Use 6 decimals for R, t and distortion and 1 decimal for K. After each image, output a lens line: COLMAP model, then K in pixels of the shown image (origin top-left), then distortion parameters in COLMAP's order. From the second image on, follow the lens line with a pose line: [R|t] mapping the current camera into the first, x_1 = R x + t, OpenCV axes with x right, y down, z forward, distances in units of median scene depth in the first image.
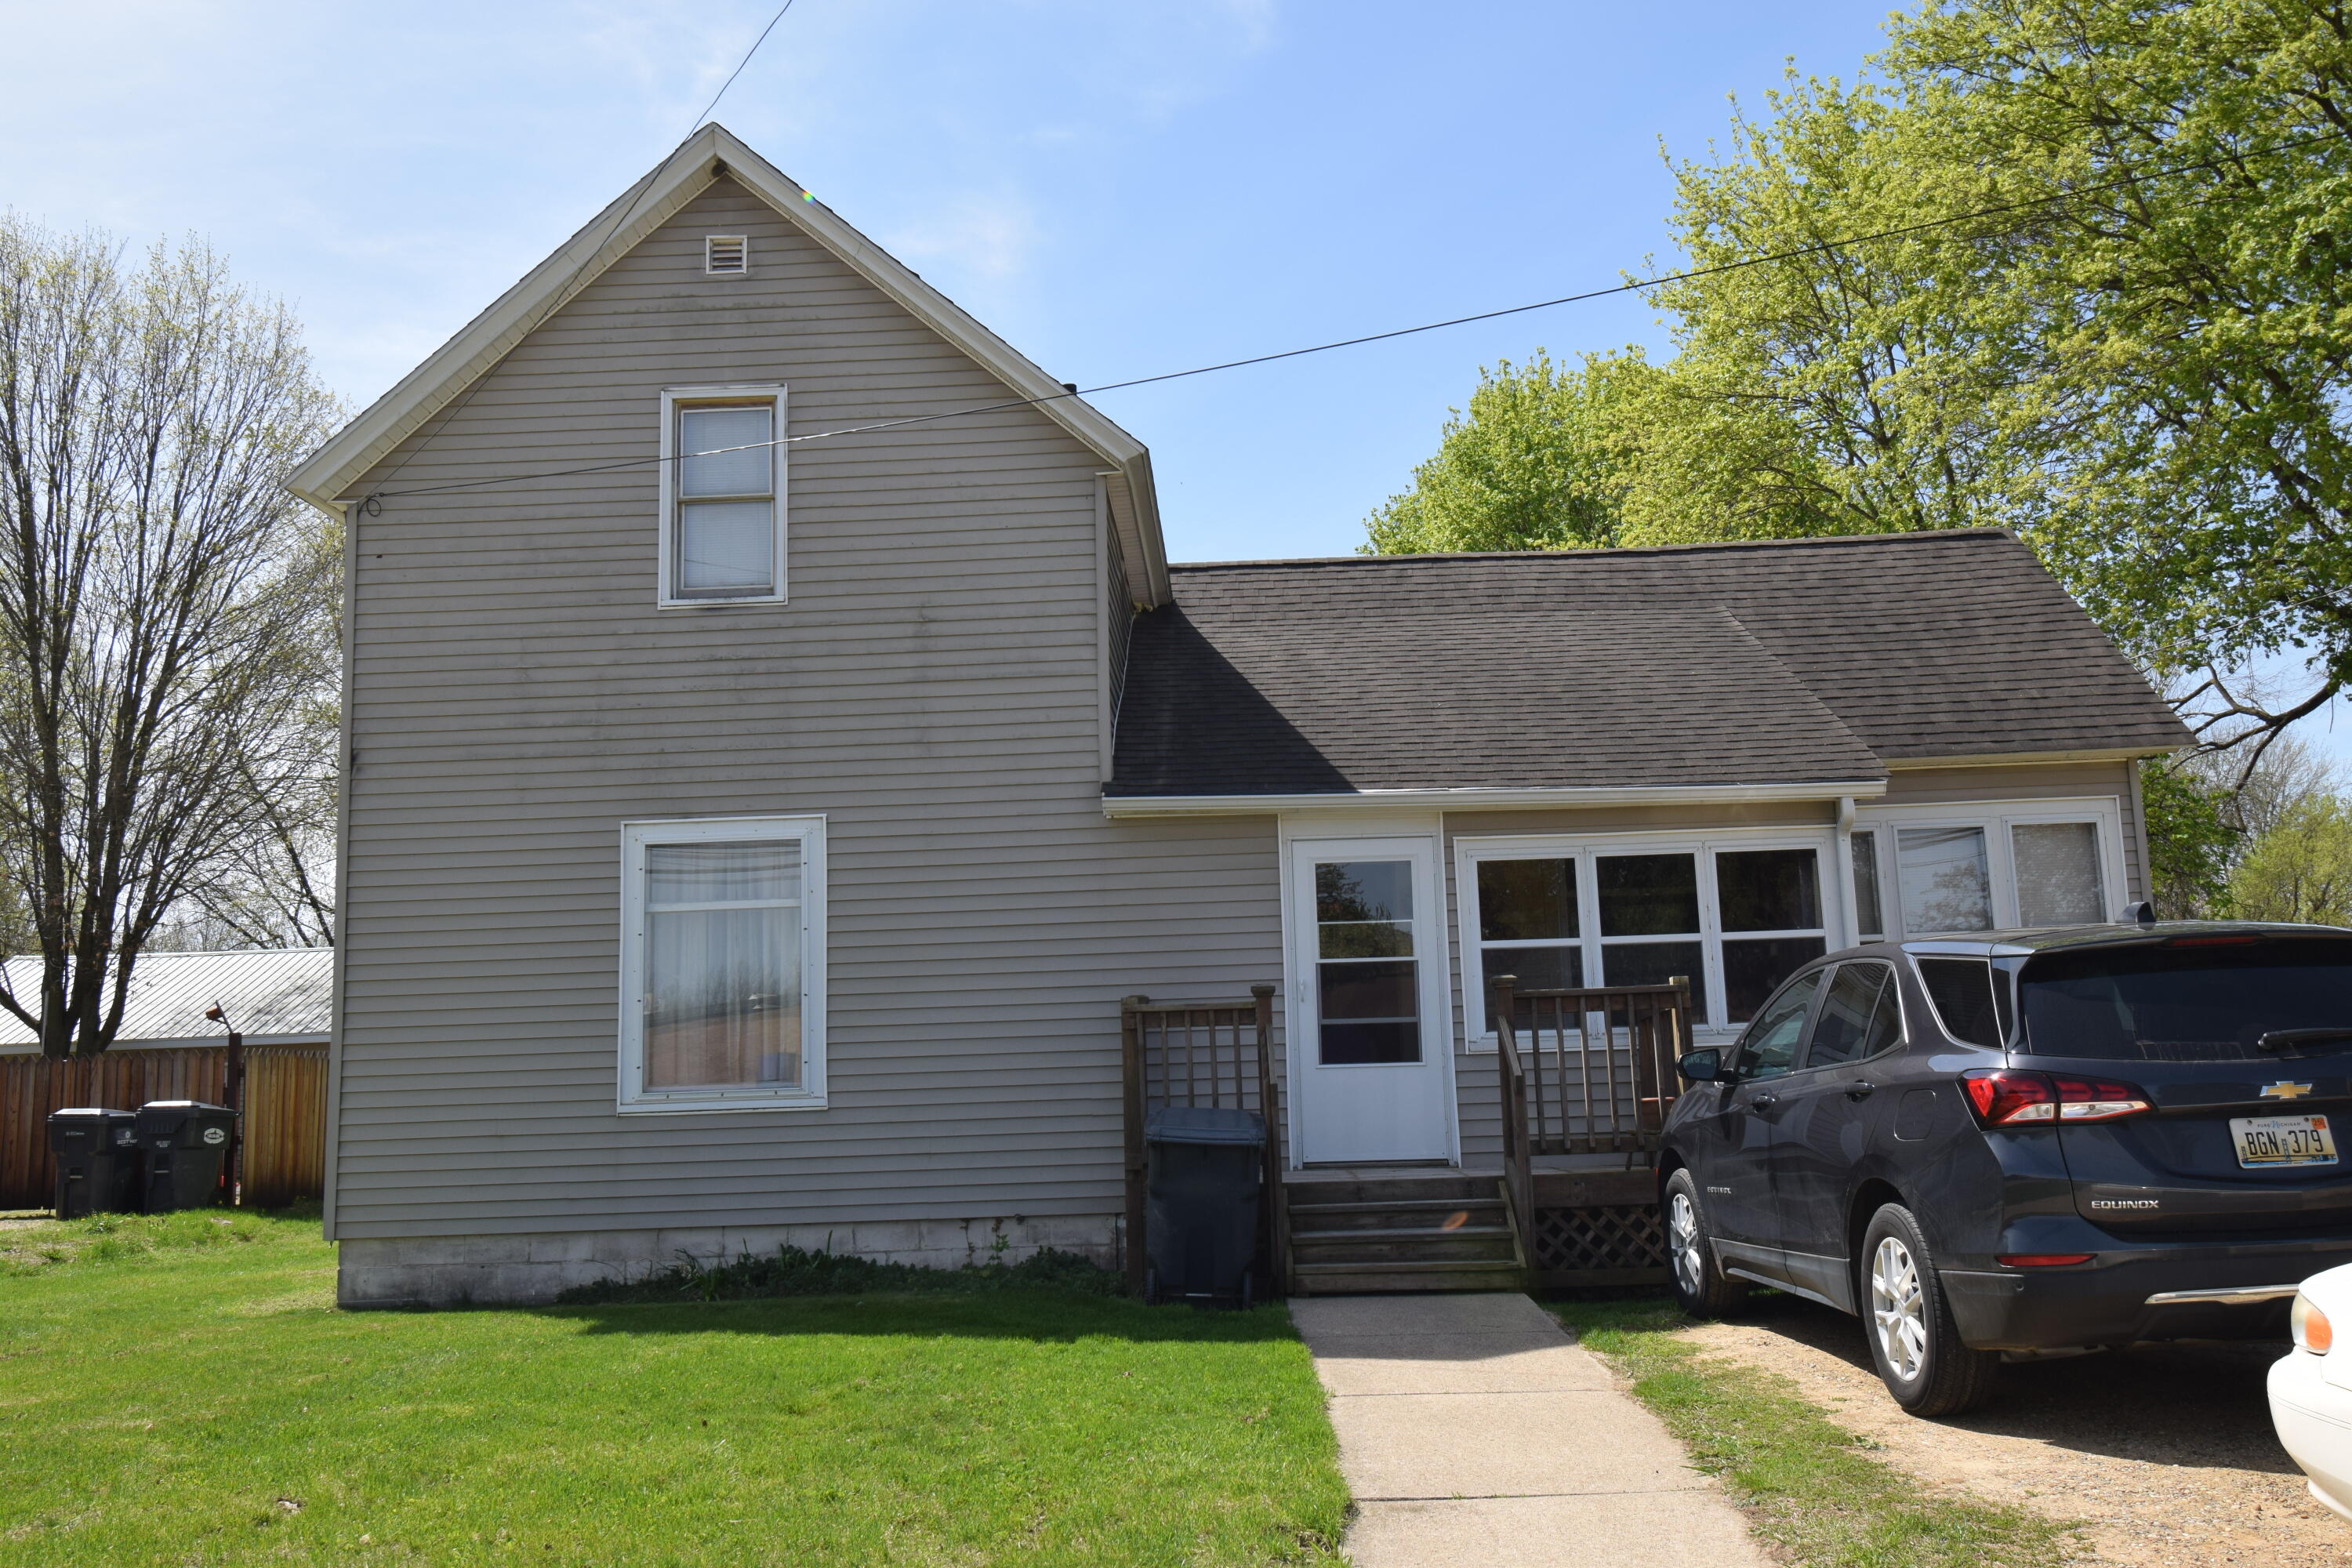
lens RADIAL K [[1949.3, 0, 1176.0], [0, 1949.3, 784.0], [0, 0, 1]] dist [-0.013993, -0.004966]
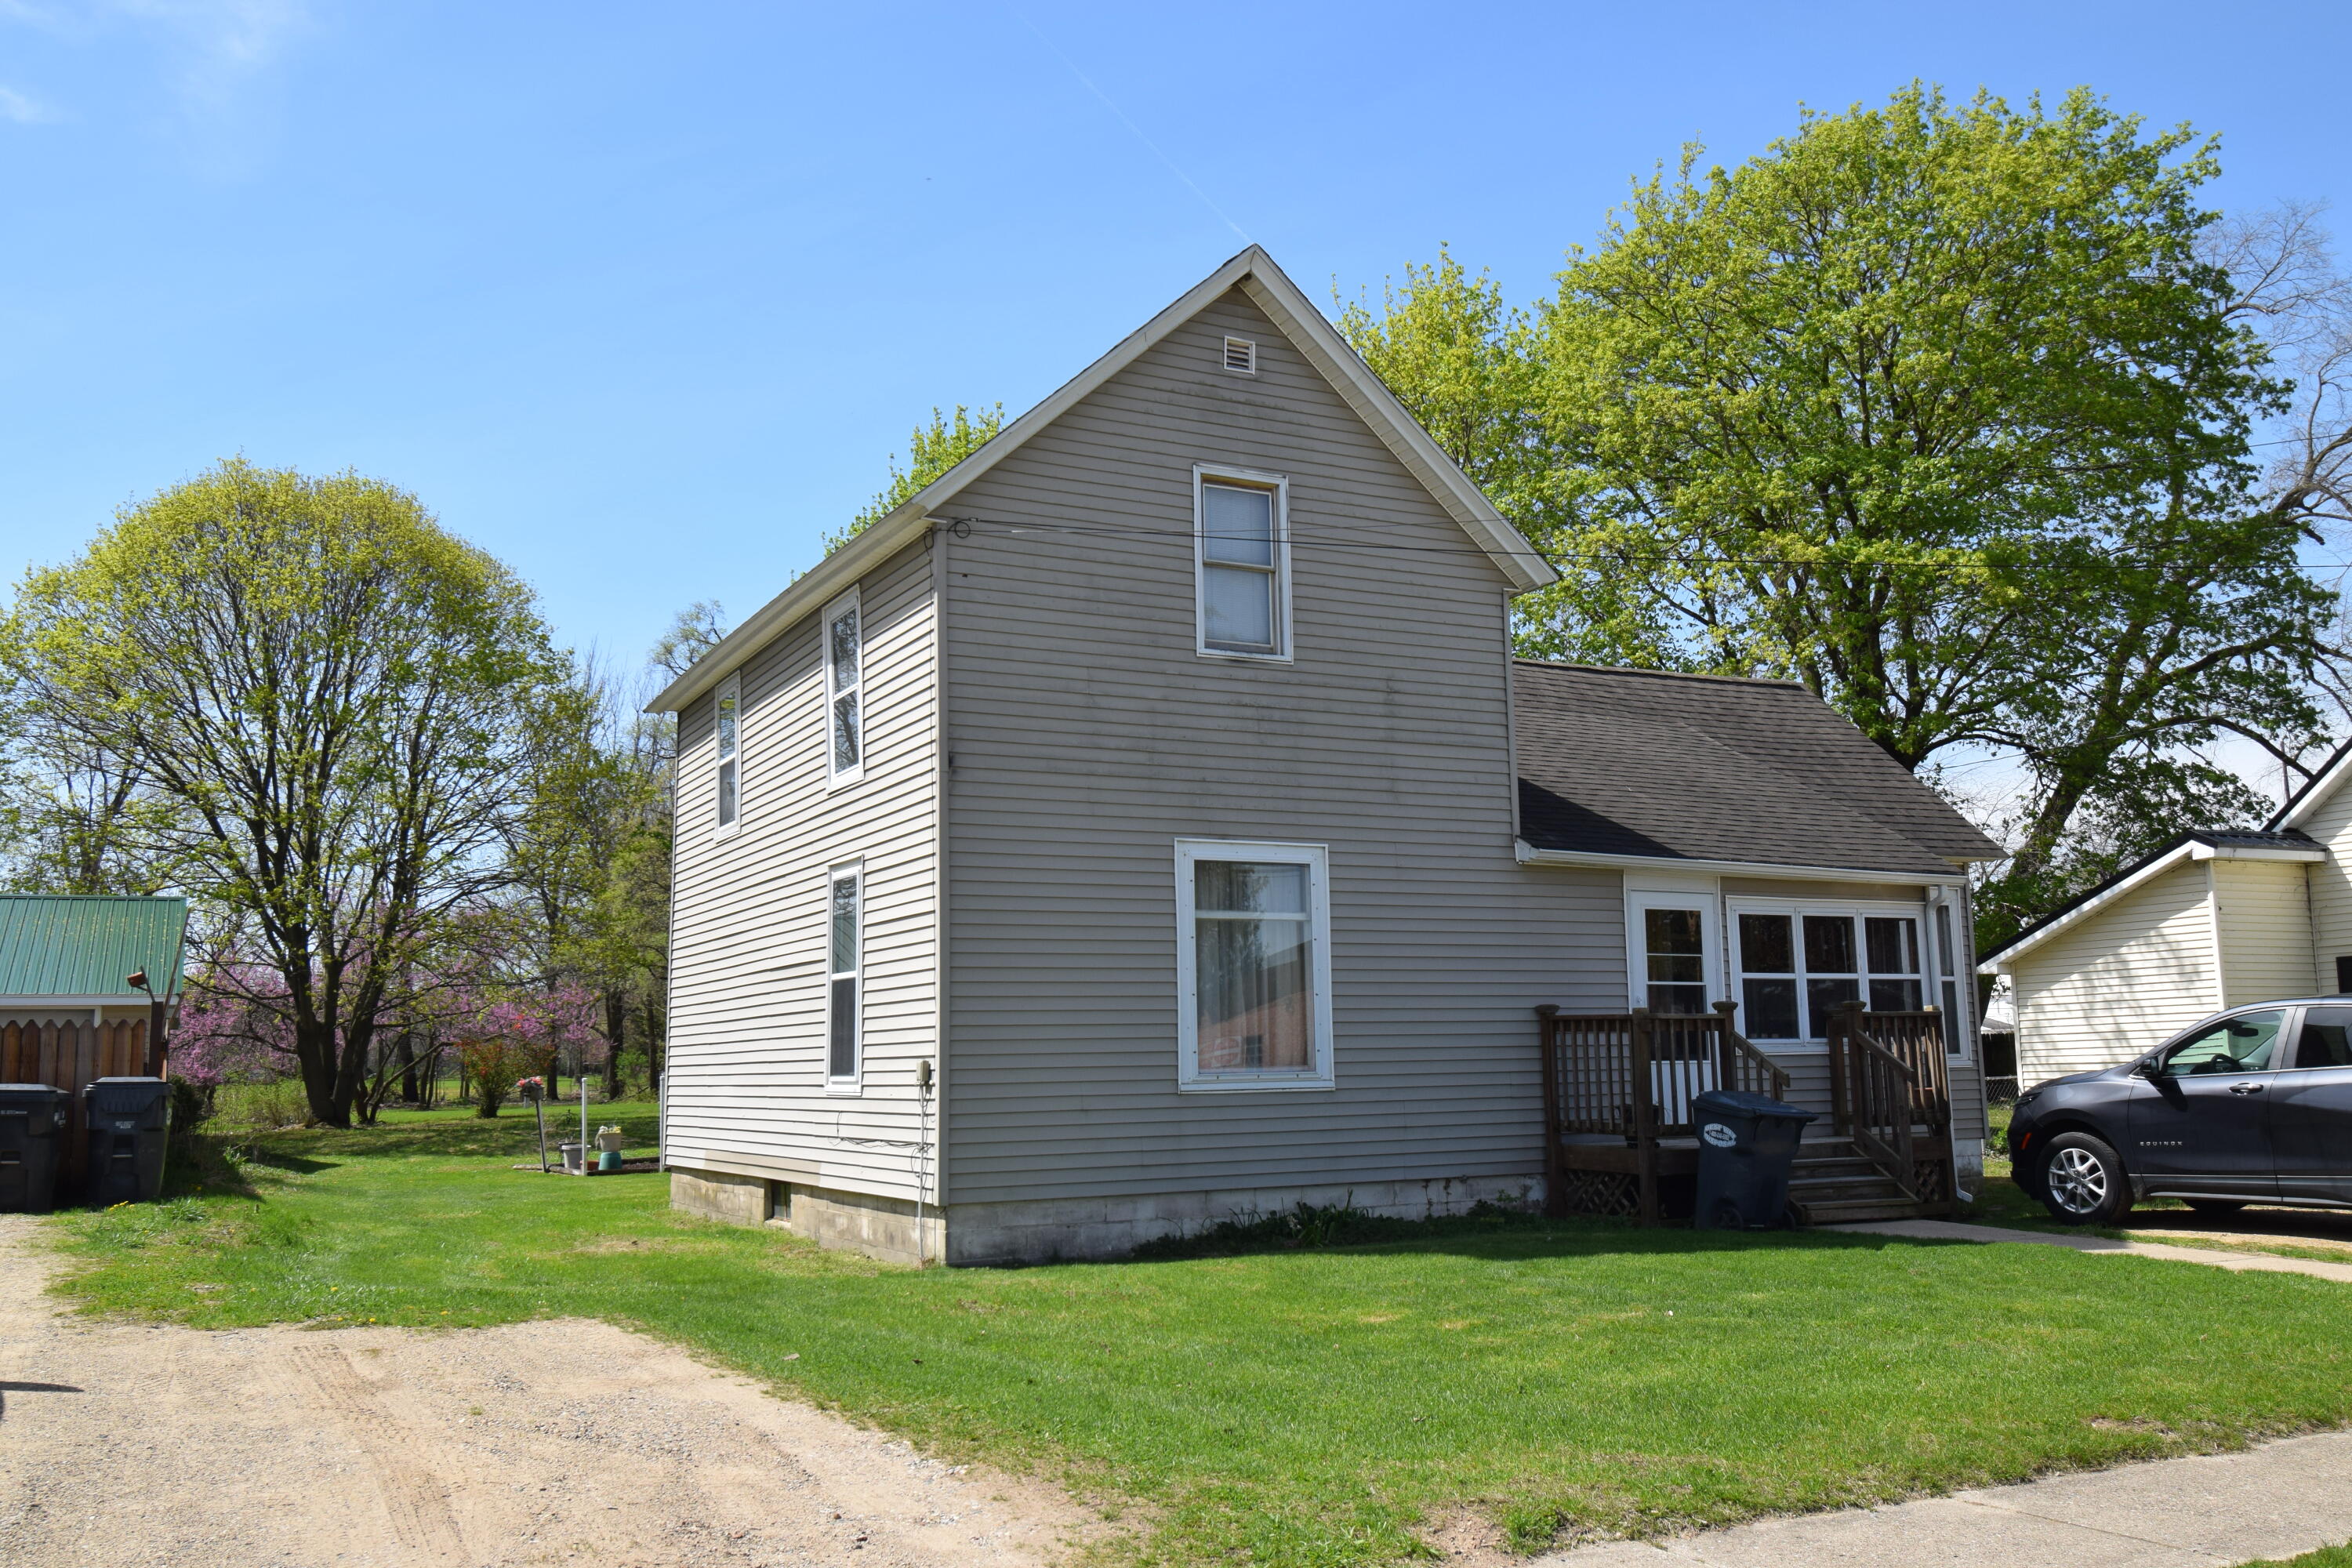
lens RADIAL K [[1949.3, 0, 1176.0], [0, 1949.3, 784.0], [0, 0, 1]] dist [-0.013993, -0.004966]
pose [[0.880233, 0.086571, 0.466578, -0.825044], [-0.085317, 0.996068, -0.023858, 0.014956], [-0.466809, -0.018806, 0.884158, -0.017610]]
